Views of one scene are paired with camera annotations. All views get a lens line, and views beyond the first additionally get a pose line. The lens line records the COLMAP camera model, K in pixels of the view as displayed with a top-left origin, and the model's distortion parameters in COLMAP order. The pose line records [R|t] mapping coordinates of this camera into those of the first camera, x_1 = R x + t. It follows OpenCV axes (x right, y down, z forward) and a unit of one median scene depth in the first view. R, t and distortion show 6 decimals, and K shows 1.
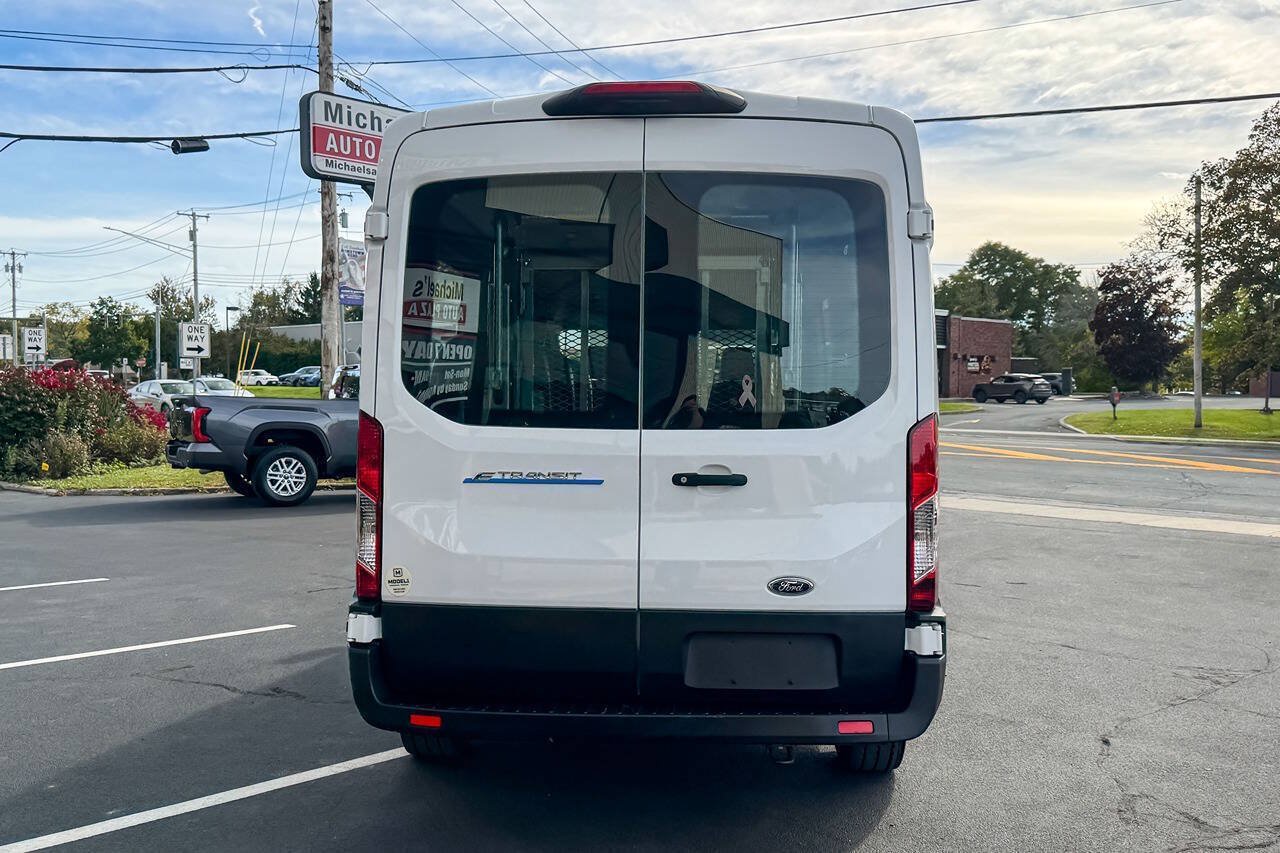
lens RADIAL K [[1139.3, 0, 569.1], [0, 1139.3, 431.3], [0, 0, 1]] dist [0.013360, -0.003267]
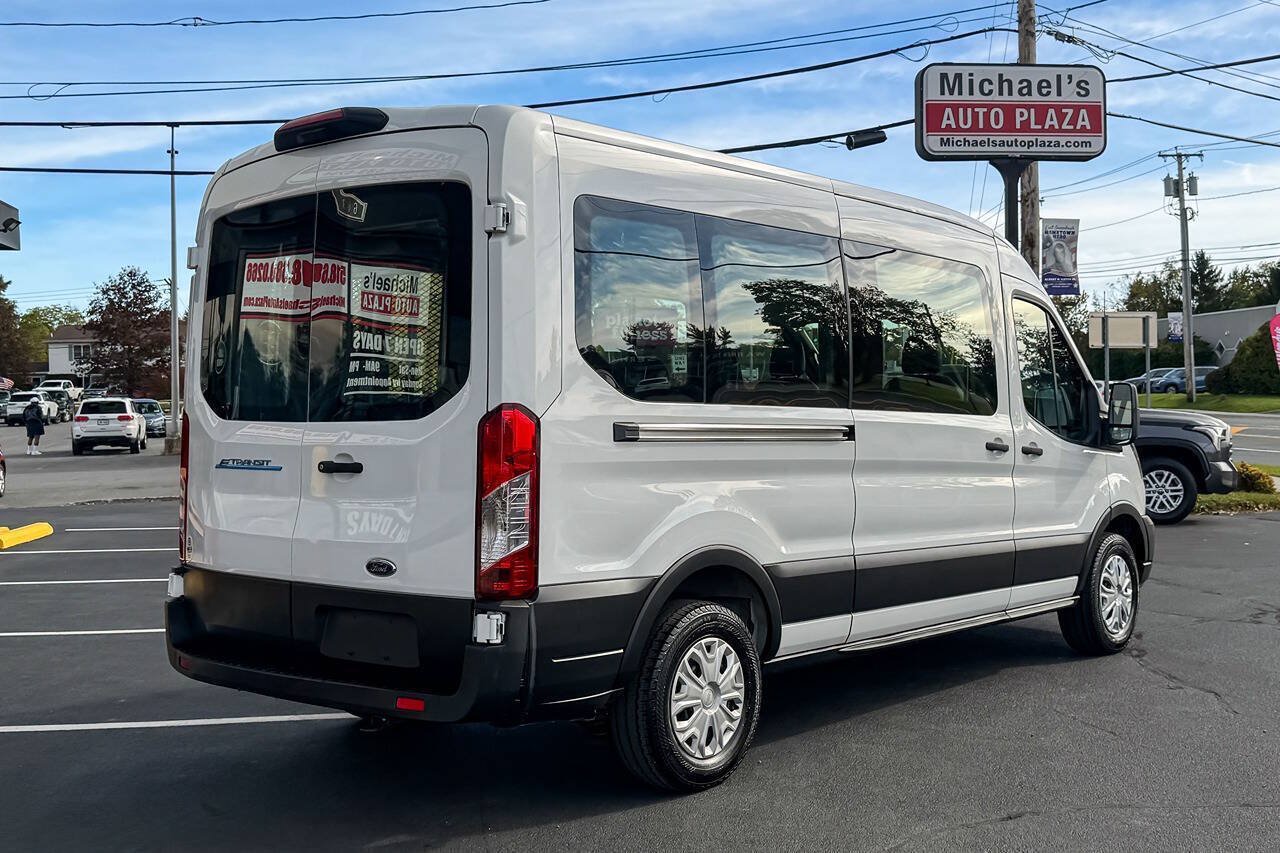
lens RADIAL K [[1330.2, 0, 662.2], [0, 1330.2, 414.0], [0, 0, 1]] dist [0.067531, 0.000000]
pose [[0.804359, -0.010115, -0.594058, 0.272842], [-0.004938, 0.999707, -0.023709, 0.004725], [0.594123, 0.022004, 0.804073, 0.033192]]
